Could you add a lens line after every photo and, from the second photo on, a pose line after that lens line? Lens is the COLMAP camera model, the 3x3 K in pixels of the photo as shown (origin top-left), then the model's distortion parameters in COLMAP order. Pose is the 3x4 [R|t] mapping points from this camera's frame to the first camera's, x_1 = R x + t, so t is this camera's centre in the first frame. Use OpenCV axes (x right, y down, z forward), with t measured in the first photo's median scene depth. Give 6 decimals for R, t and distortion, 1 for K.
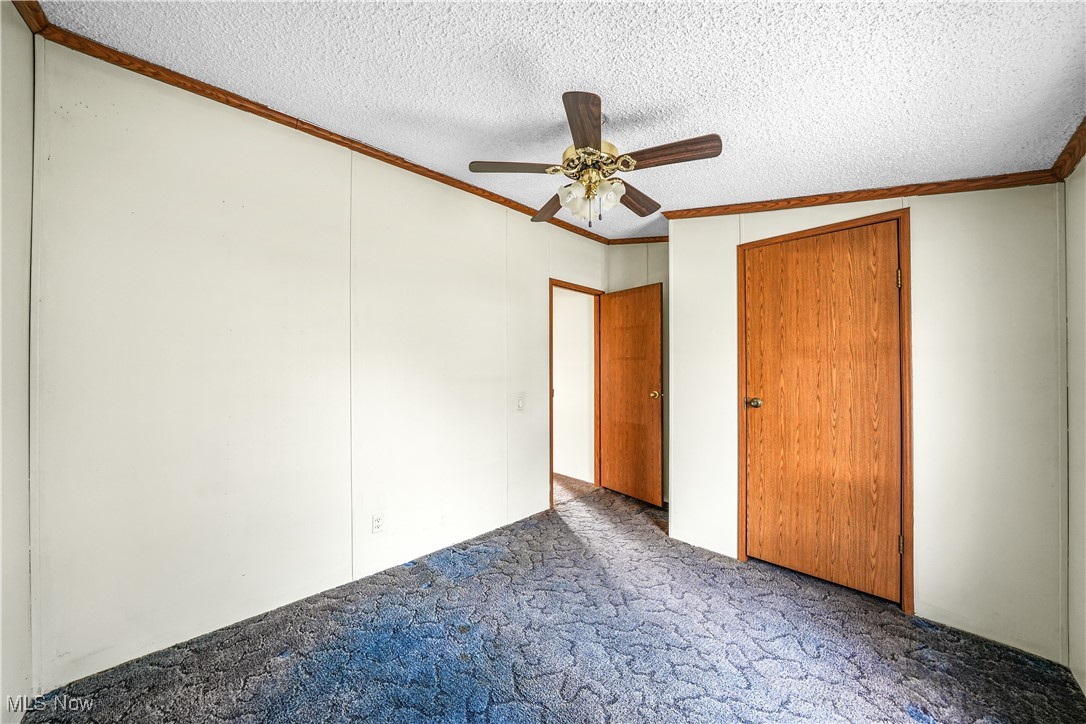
lens RADIAL K [[379.0, 0, 539.0], [0, 379.0, 364.6], [0, 0, 1]] dist [-0.020423, -0.000041]
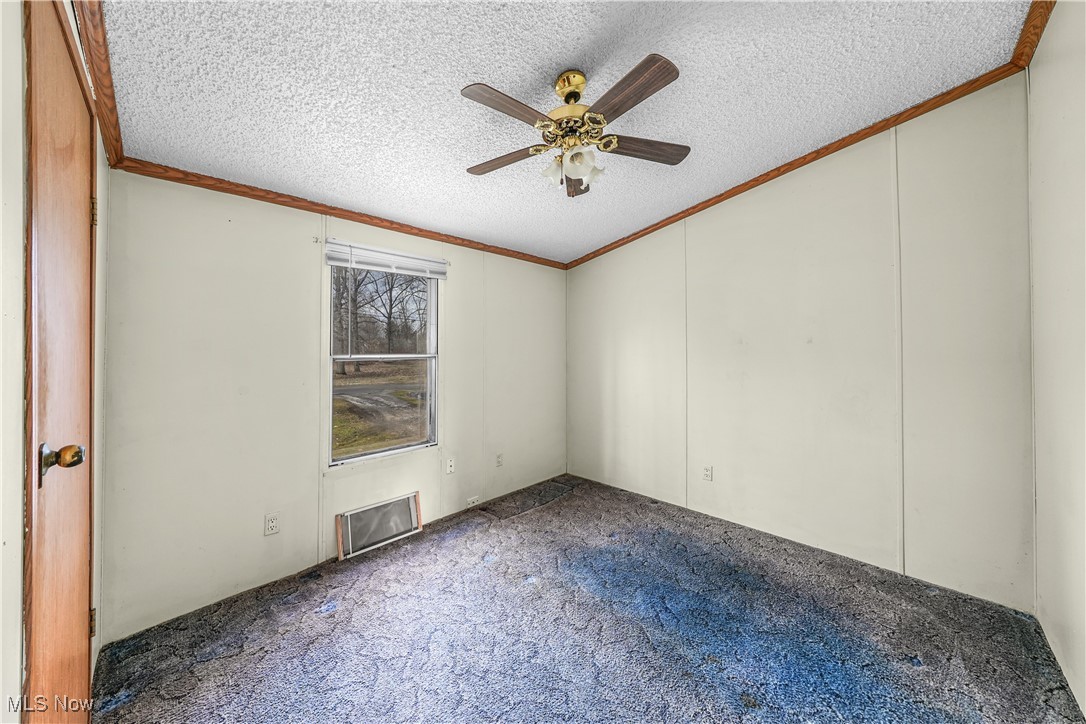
lens RADIAL K [[376.2, 0, 543.0], [0, 376.2, 362.0], [0, 0, 1]] dist [-0.000231, -0.000012]
pose [[-0.998935, 0.007977, -0.045439, 0.254239], [0.007313, 0.999864, 0.014770, 0.038121], [0.045551, 0.014422, -0.998858, 1.903331]]
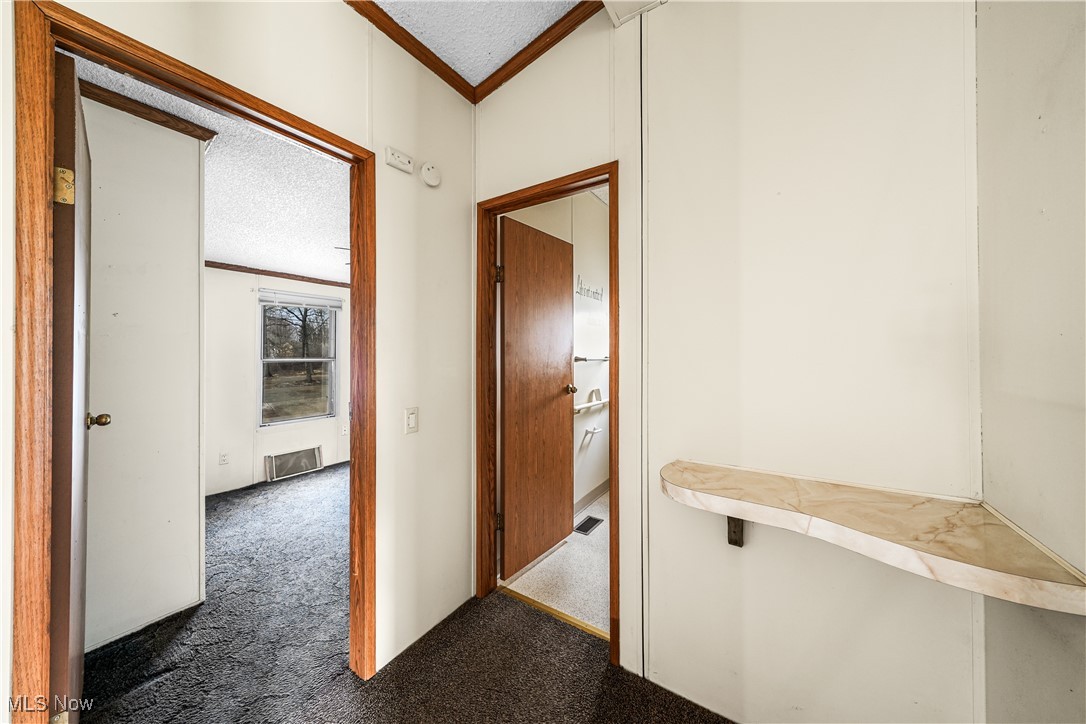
lens RADIAL K [[362.4, 0, 540.9], [0, 362.4, 360.5], [0, 0, 1]] dist [0.000849, -0.000023]
pose [[-0.972074, 0.011279, -0.234404, -0.162227], [0.011151, 0.999936, 0.001871, 0.050592], [0.234410, -0.000795, -0.972137, 3.027900]]
